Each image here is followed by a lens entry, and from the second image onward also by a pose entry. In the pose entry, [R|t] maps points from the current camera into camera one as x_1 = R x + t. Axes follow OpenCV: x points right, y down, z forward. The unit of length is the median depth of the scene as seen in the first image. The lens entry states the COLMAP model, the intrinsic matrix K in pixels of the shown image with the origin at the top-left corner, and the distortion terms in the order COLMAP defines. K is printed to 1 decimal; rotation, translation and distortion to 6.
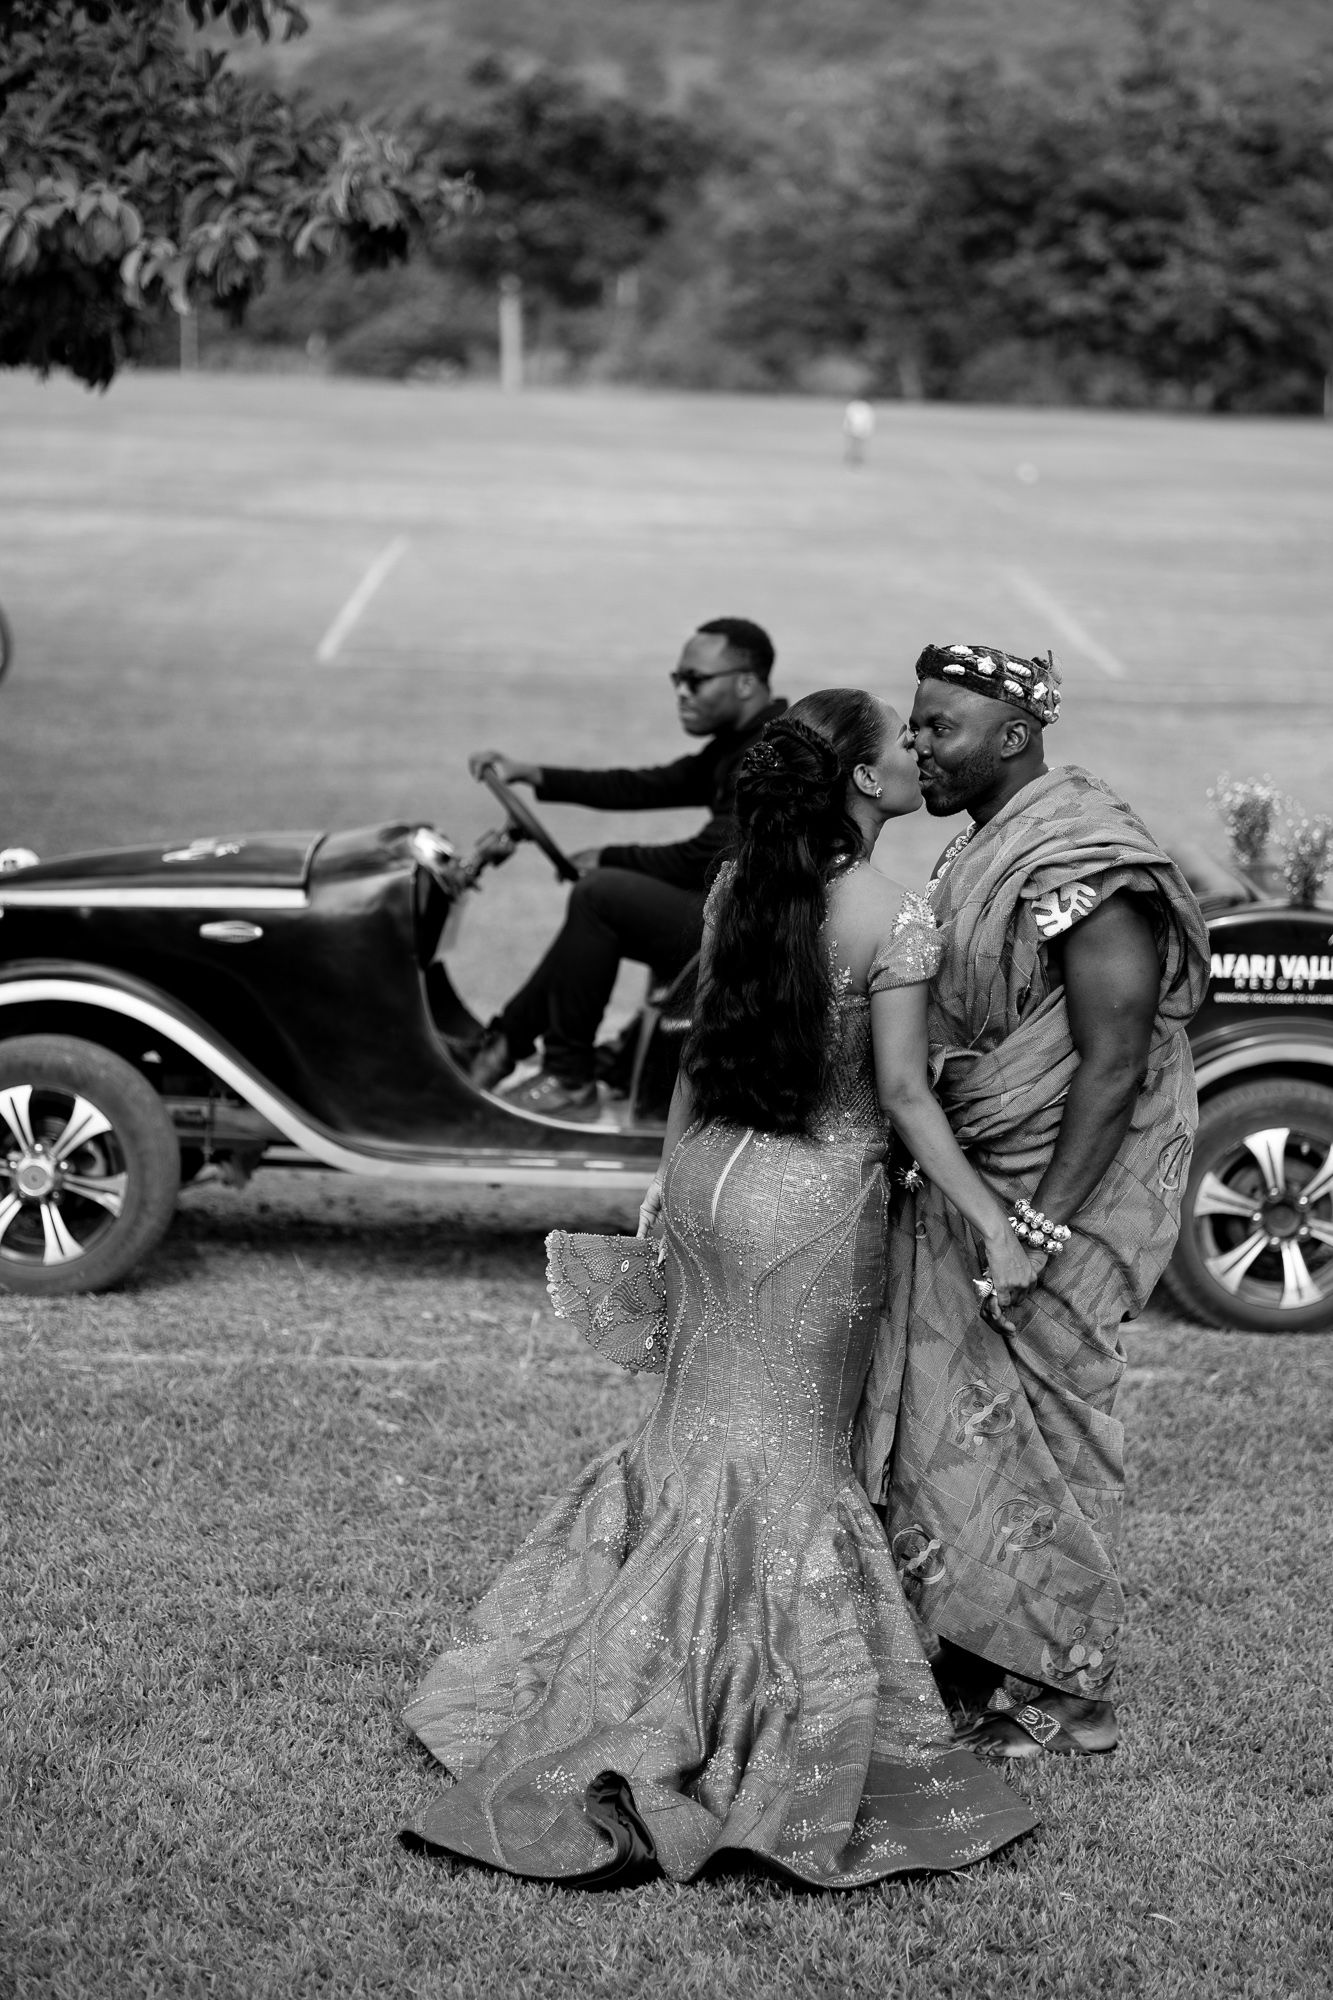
lens RADIAL K [[5238.9, 0, 703.5], [0, 5238.9, 914.6], [0, 0, 1]] dist [0.075662, 0.000000]
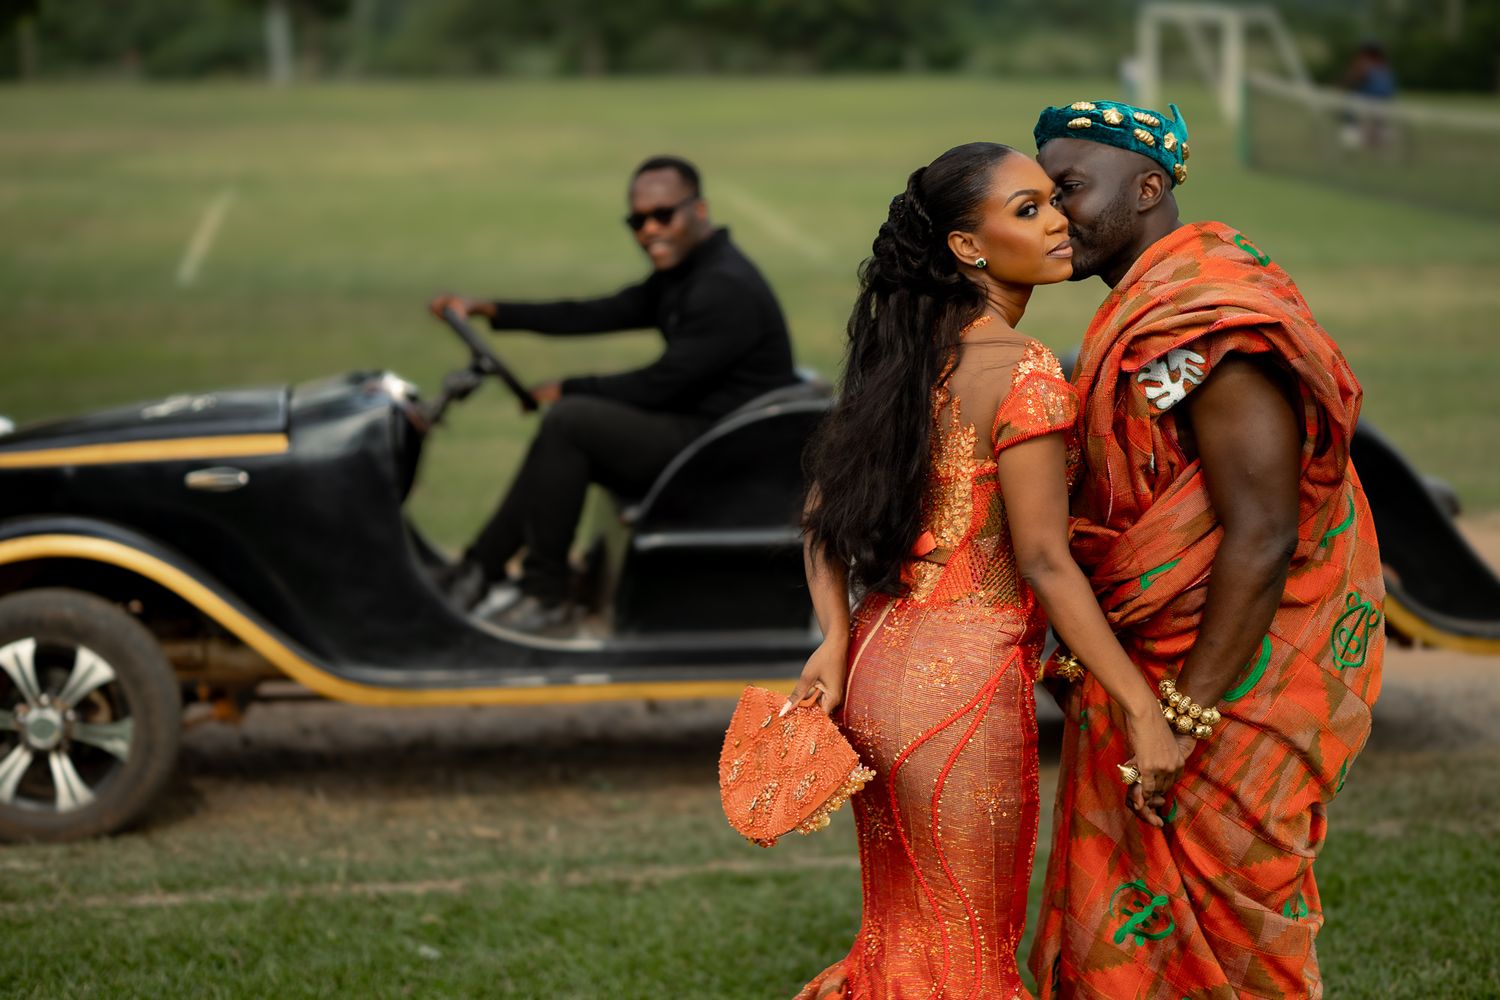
lens RADIAL K [[3929.2, 0, 776.8], [0, 3929.2, 520.8], [0, 0, 1]] dist [0.075662, 0.000000]
pose [[0.994485, -0.064068, 0.083039, -0.043928], [0.063038, 0.997899, 0.014973, 0.006574], [-0.083824, -0.009656, 0.996434, 0.207801]]
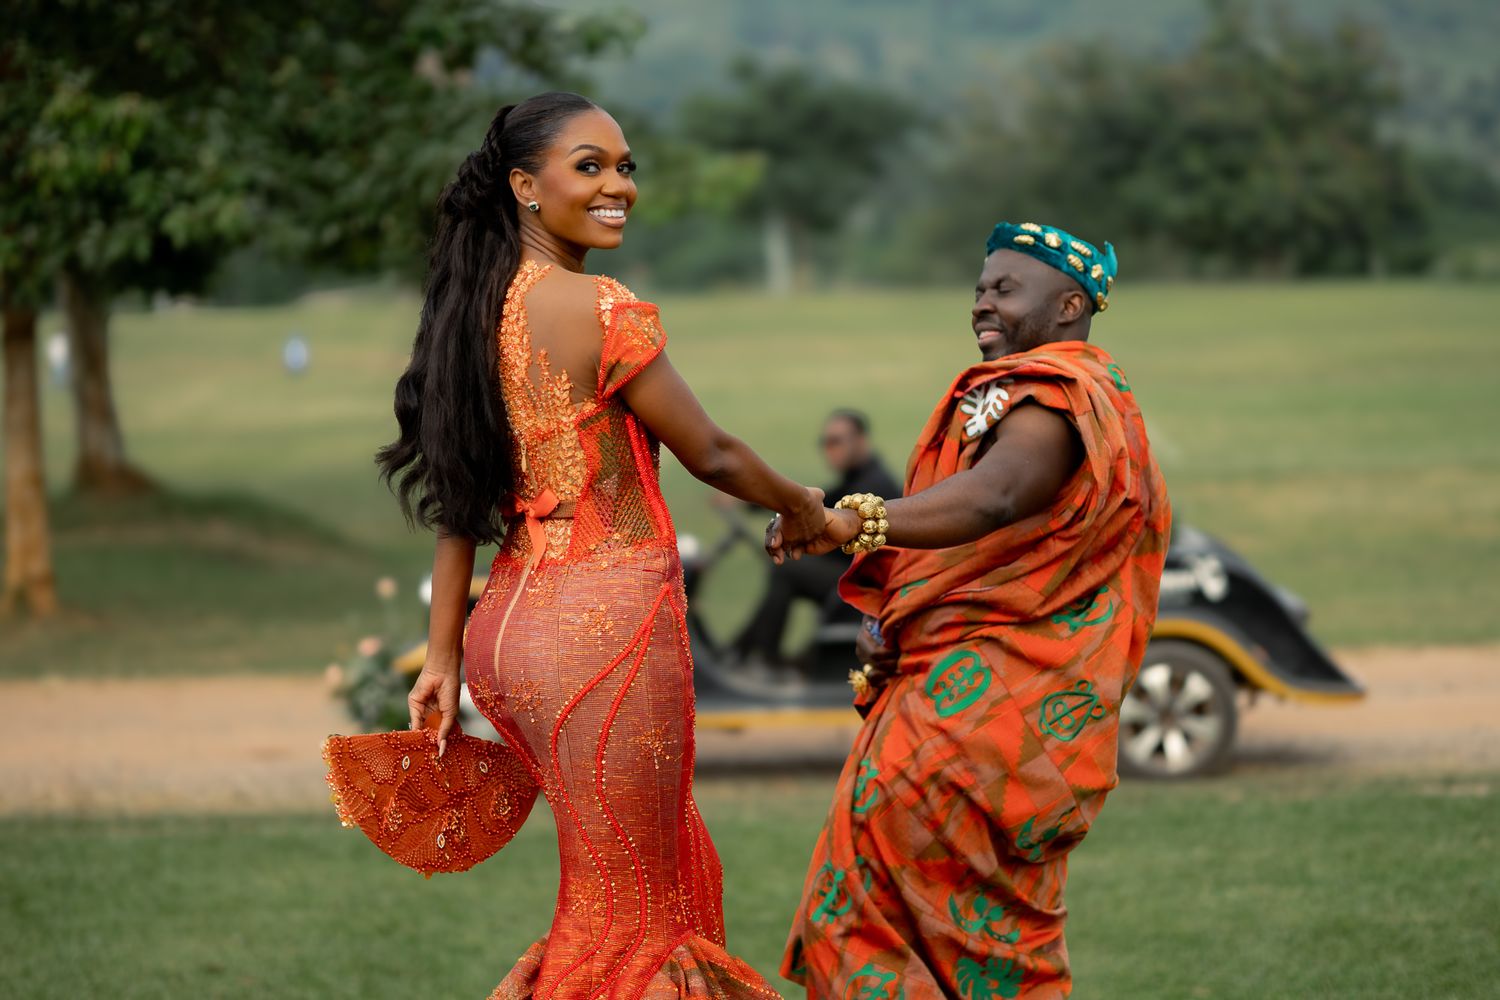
lens RADIAL K [[3929.2, 0, 740.0], [0, 3929.2, 510.2], [0, 0, 1]] dist [0.075662, 0.000000]
pose [[0.996952, -0.058585, -0.051517, 0.036343], [0.056237, 0.997362, -0.045891, 0.038004], [0.054070, 0.042854, 0.997617, -0.356585]]
